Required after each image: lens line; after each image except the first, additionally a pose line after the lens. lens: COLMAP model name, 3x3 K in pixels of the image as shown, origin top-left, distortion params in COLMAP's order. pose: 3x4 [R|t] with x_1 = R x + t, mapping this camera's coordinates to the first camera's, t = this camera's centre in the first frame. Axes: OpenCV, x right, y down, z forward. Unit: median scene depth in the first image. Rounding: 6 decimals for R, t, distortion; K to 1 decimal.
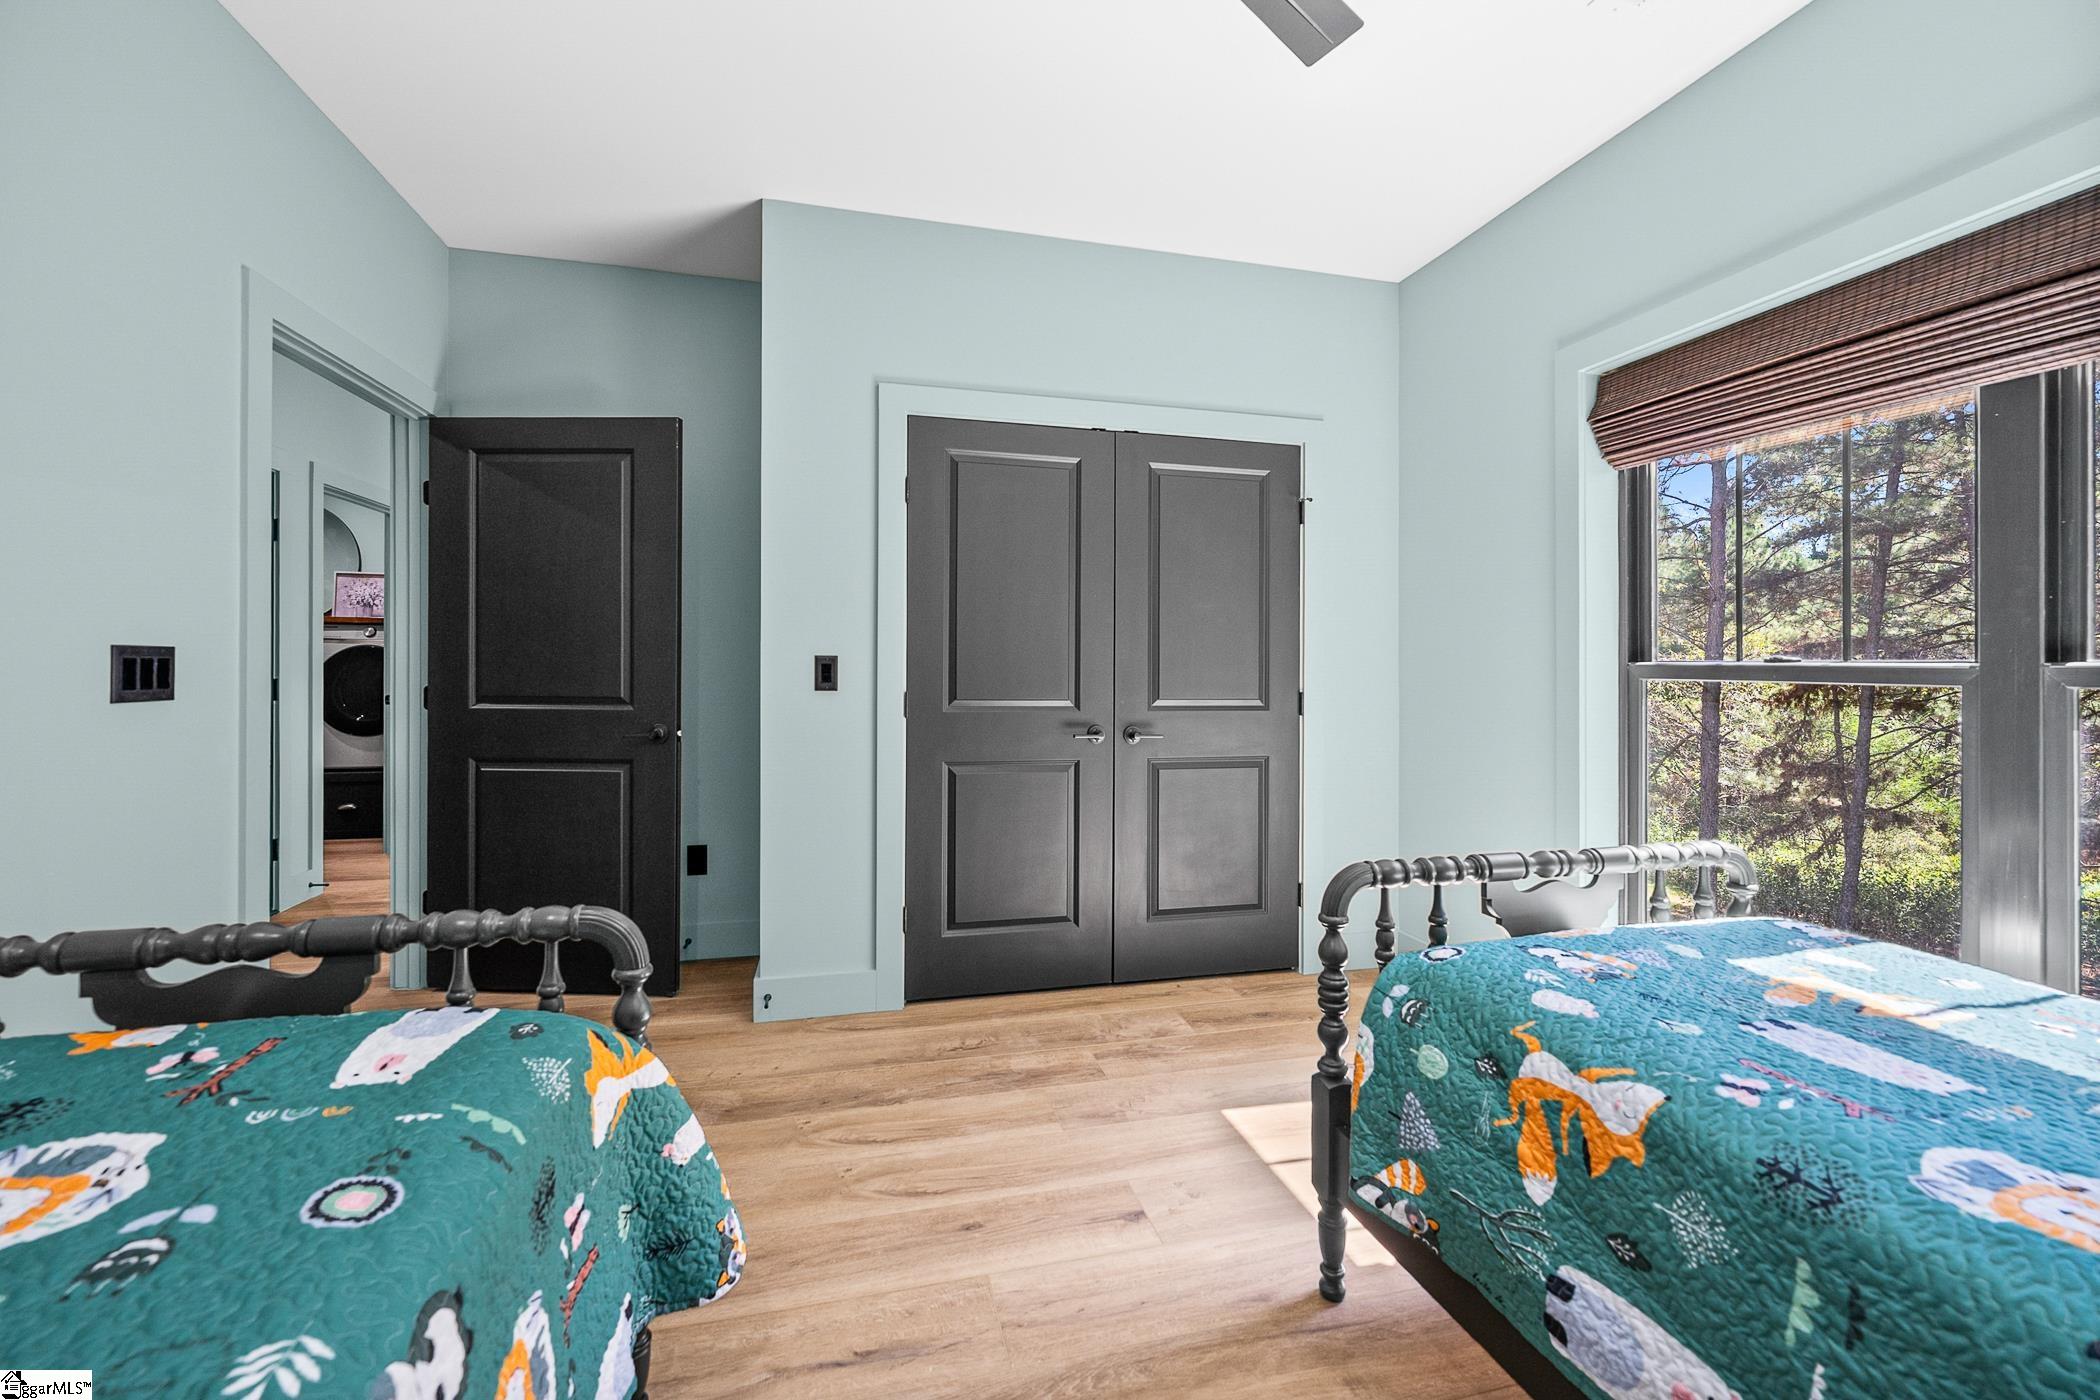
lens RADIAL K [[836.9, 0, 1041.2], [0, 836.9, 688.2], [0, 0, 1]] dist [0.000315, 0.000094]
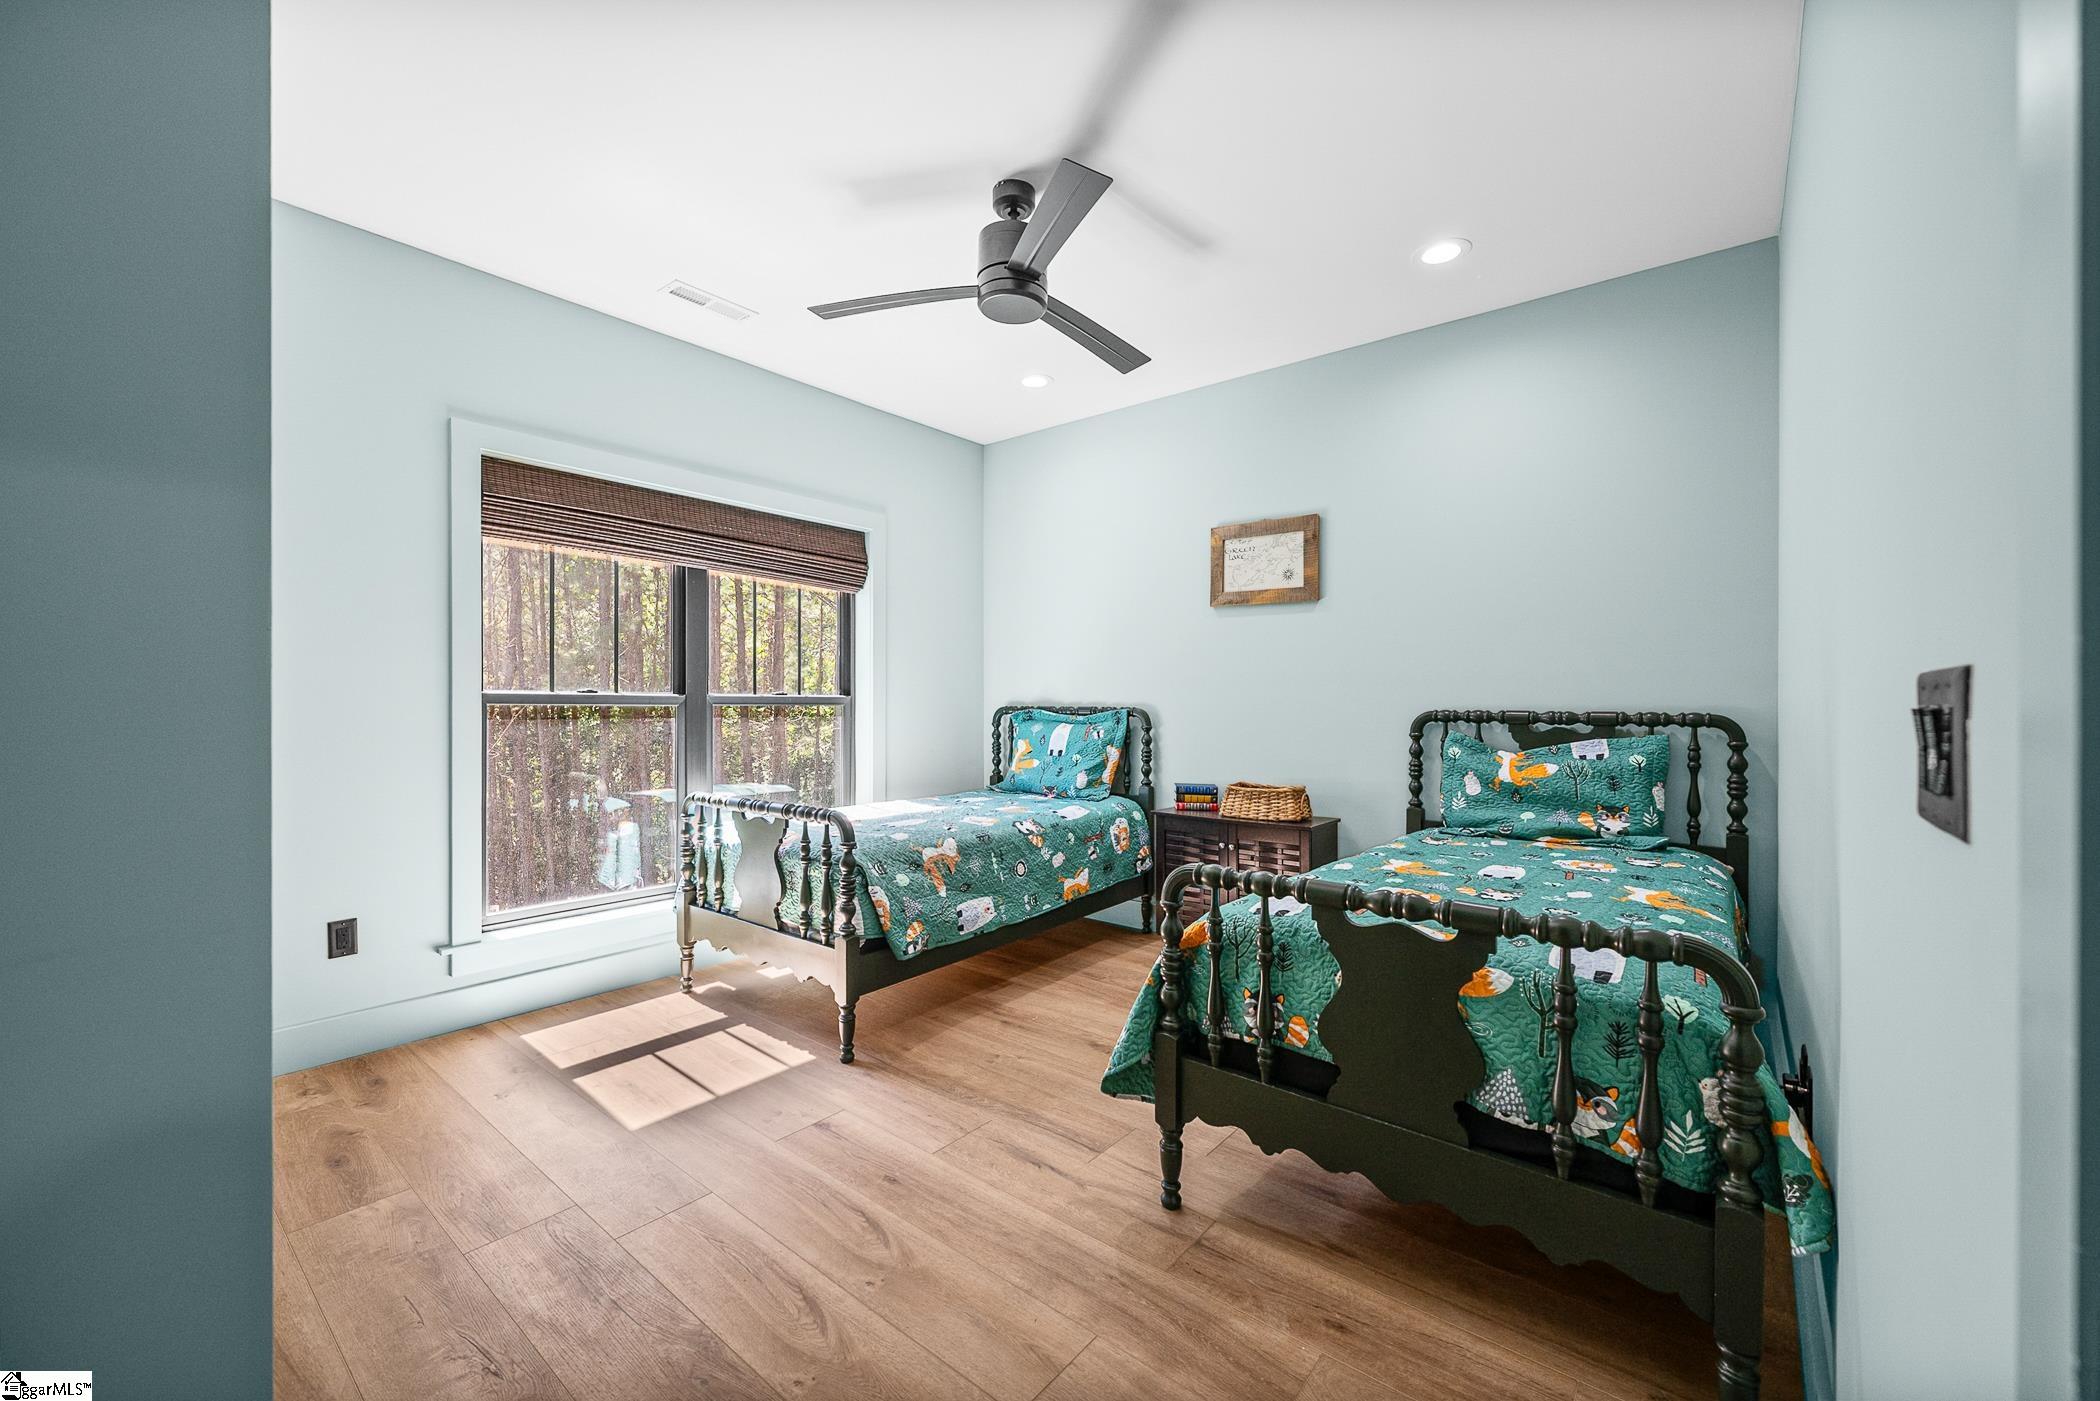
lens RADIAL K [[836.9, 0, 1041.2], [0, 836.9, 688.7], [0, 0, 1]] dist [0.000315, 0.000094]
pose [[-0.601404, 0.003085, 0.798939, -1.414848], [0.004705, 0.999989, -0.000320, -0.050783], [-0.798932, 0.003567, -0.601411, 1.893577]]
